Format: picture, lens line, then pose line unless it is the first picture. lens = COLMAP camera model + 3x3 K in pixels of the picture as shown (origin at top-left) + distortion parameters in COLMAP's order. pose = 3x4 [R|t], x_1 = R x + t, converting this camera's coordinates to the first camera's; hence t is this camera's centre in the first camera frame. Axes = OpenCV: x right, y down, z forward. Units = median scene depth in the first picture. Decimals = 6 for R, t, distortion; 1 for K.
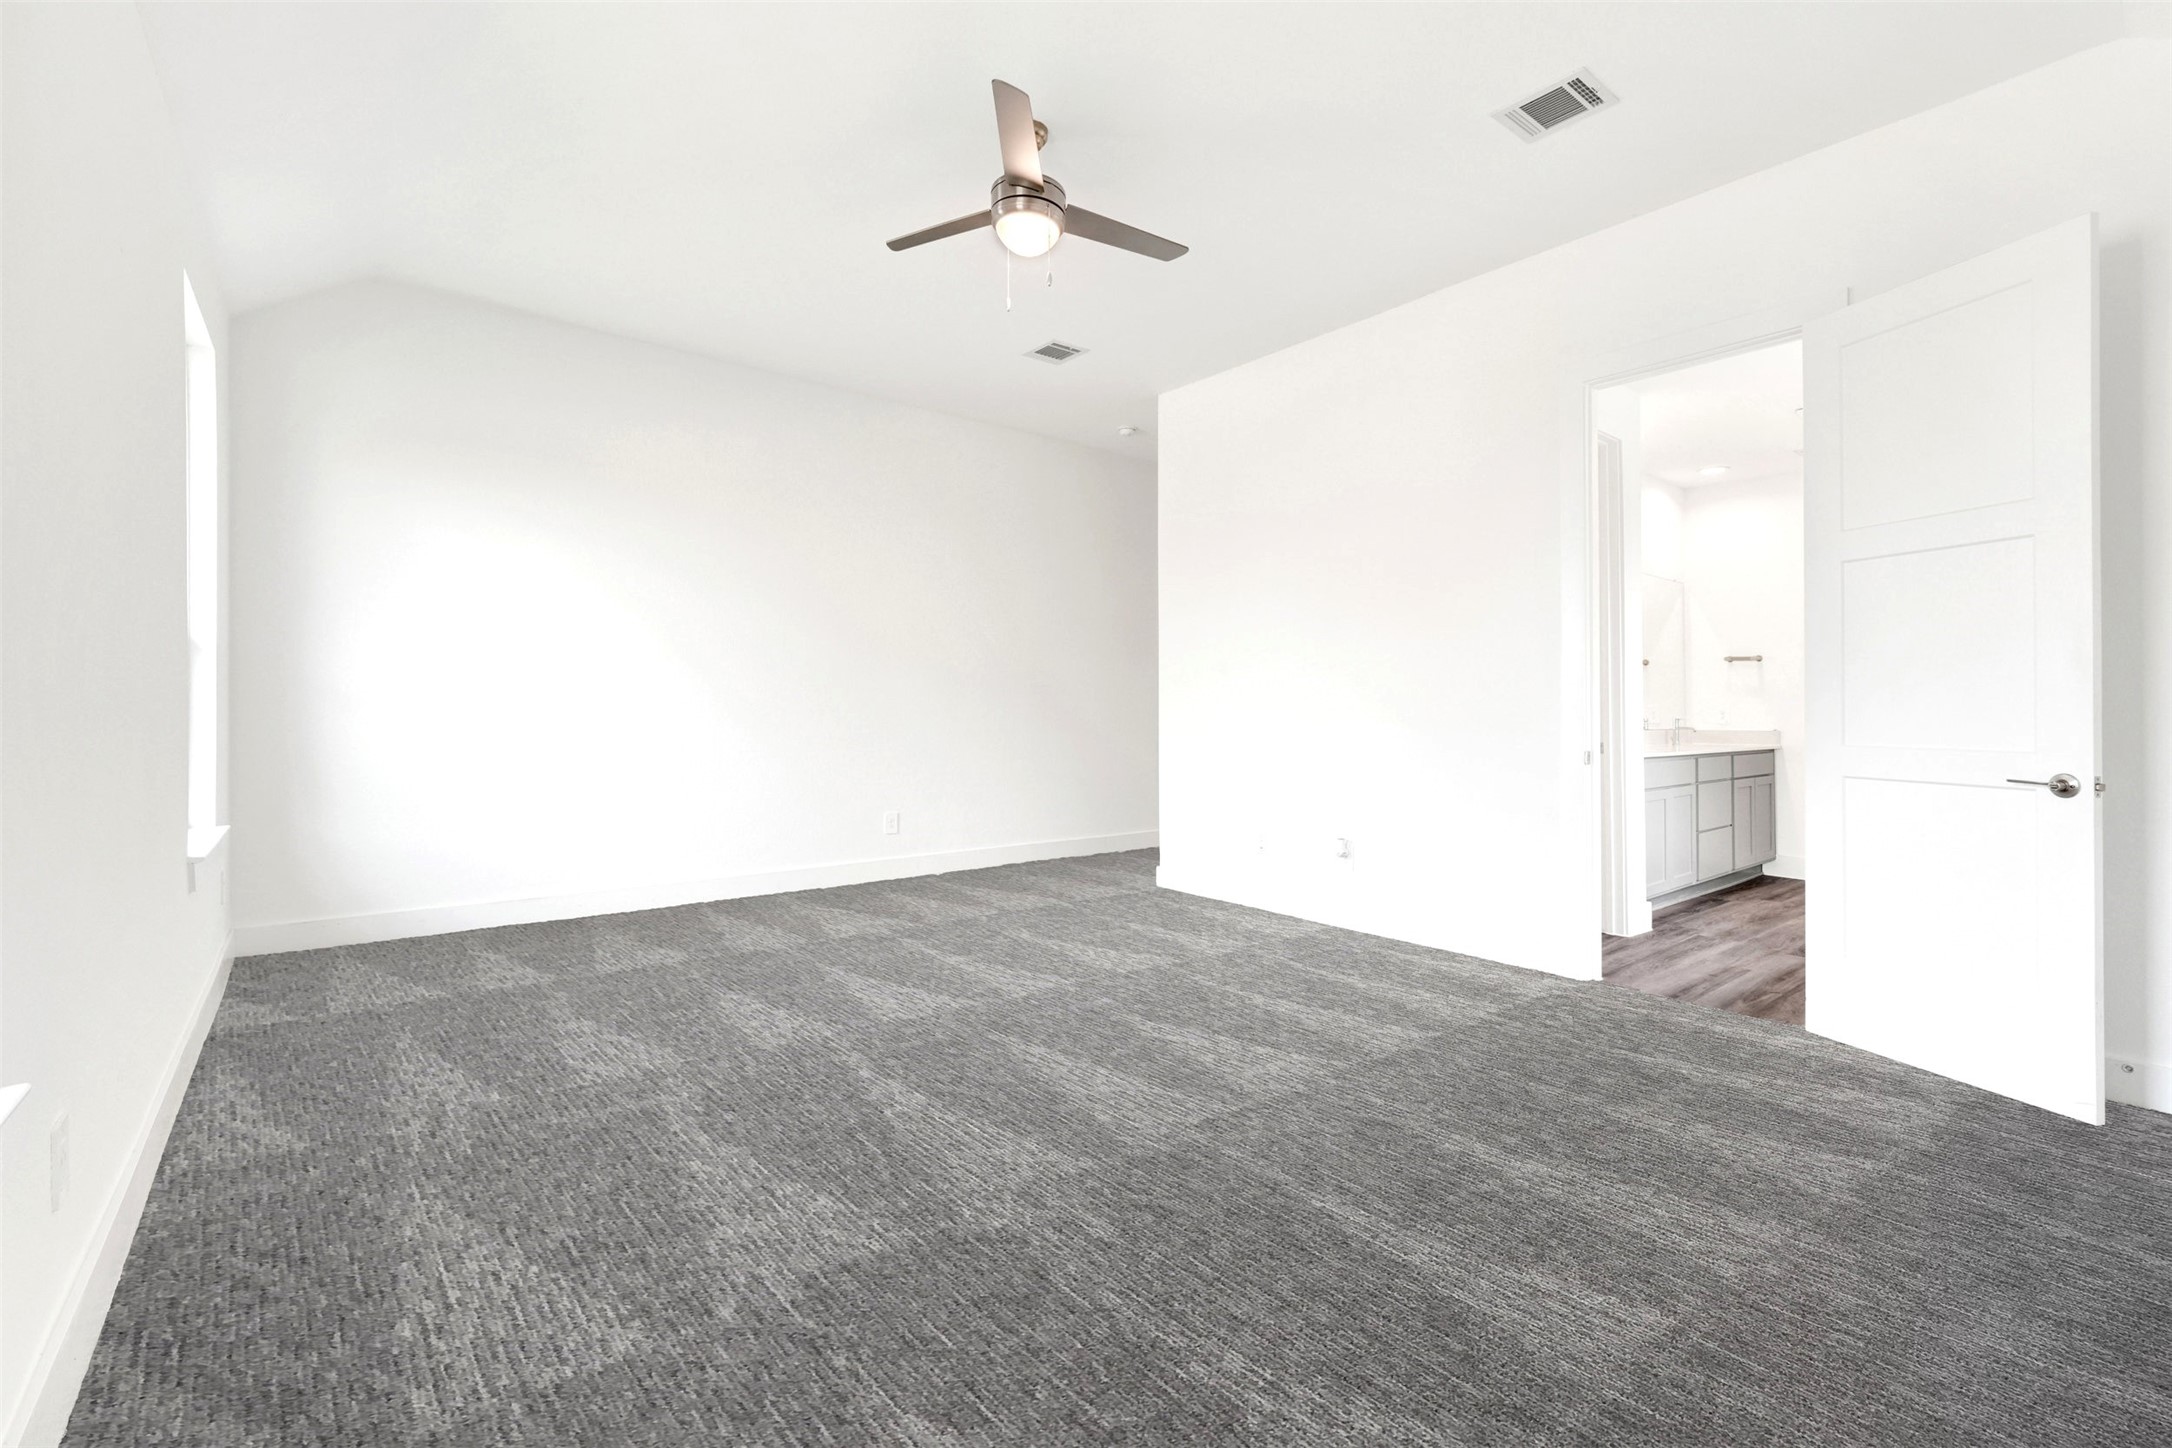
lens RADIAL K [[928.5, 0, 1086.0], [0, 928.5, 724.0], [0, 0, 1]] dist [-0.000148, -0.000013]
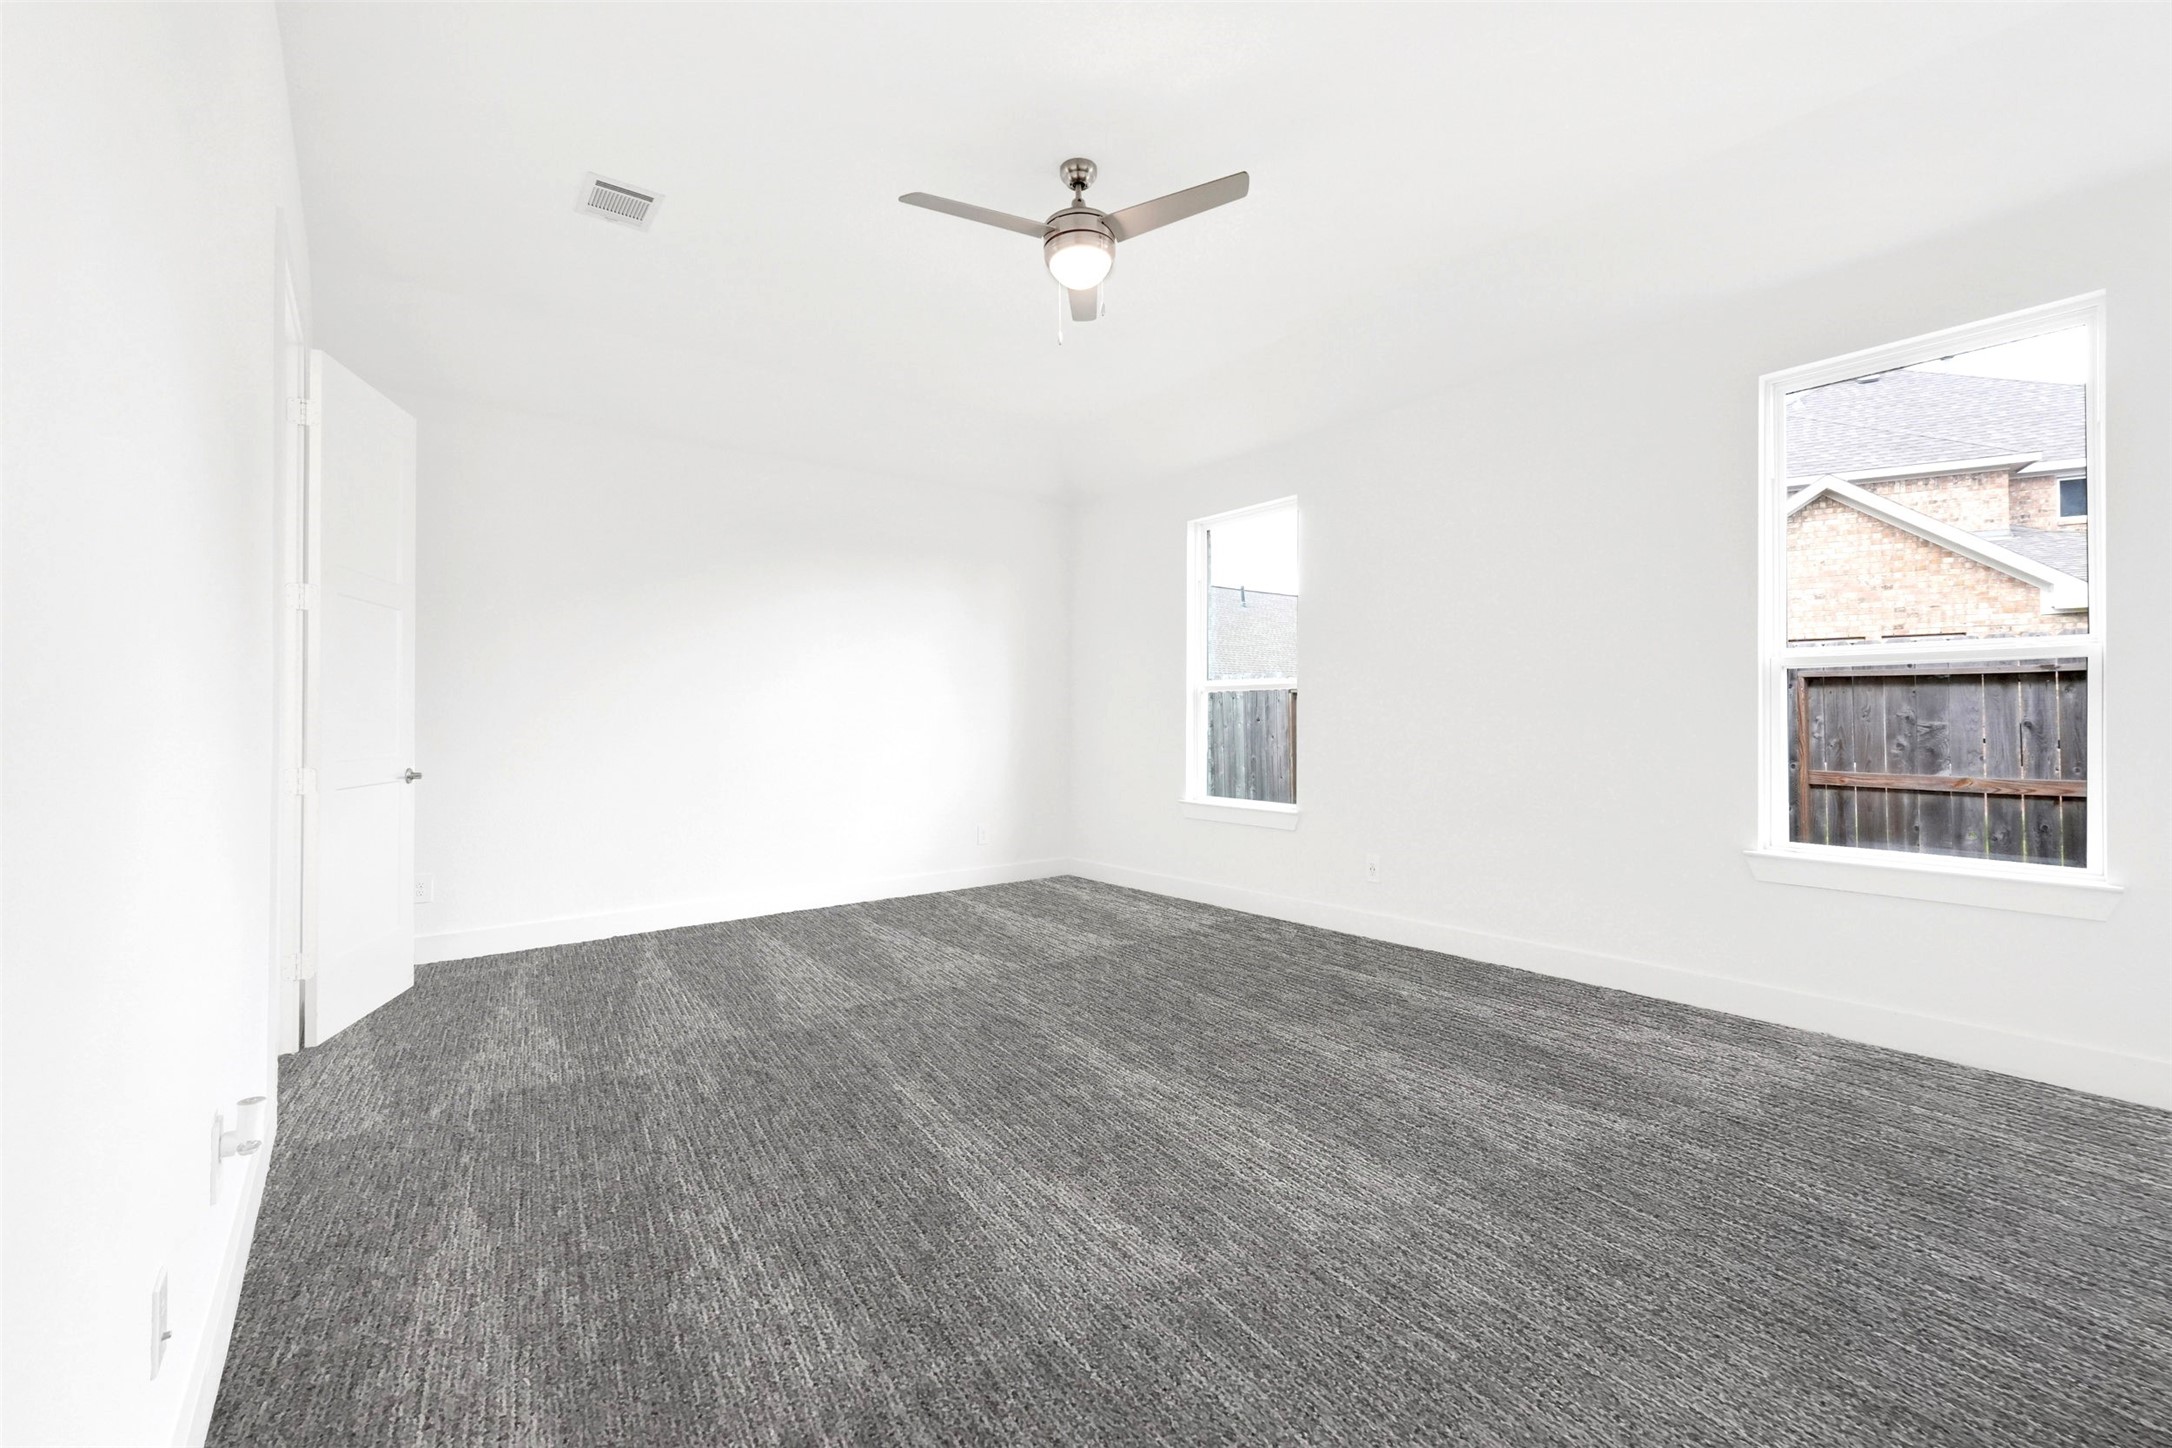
lens RADIAL K [[928.5, 0, 1086.0], [0, 928.5, 724.0], [0, 0, 1]] dist [-0.000148, -0.000013]
pose [[0.899974, -0.040951, -0.434016, 0.803309], [-0.064803, 0.971950, -0.226082, 0.380950], [0.431101, 0.231593, 0.872076, 0.259183]]
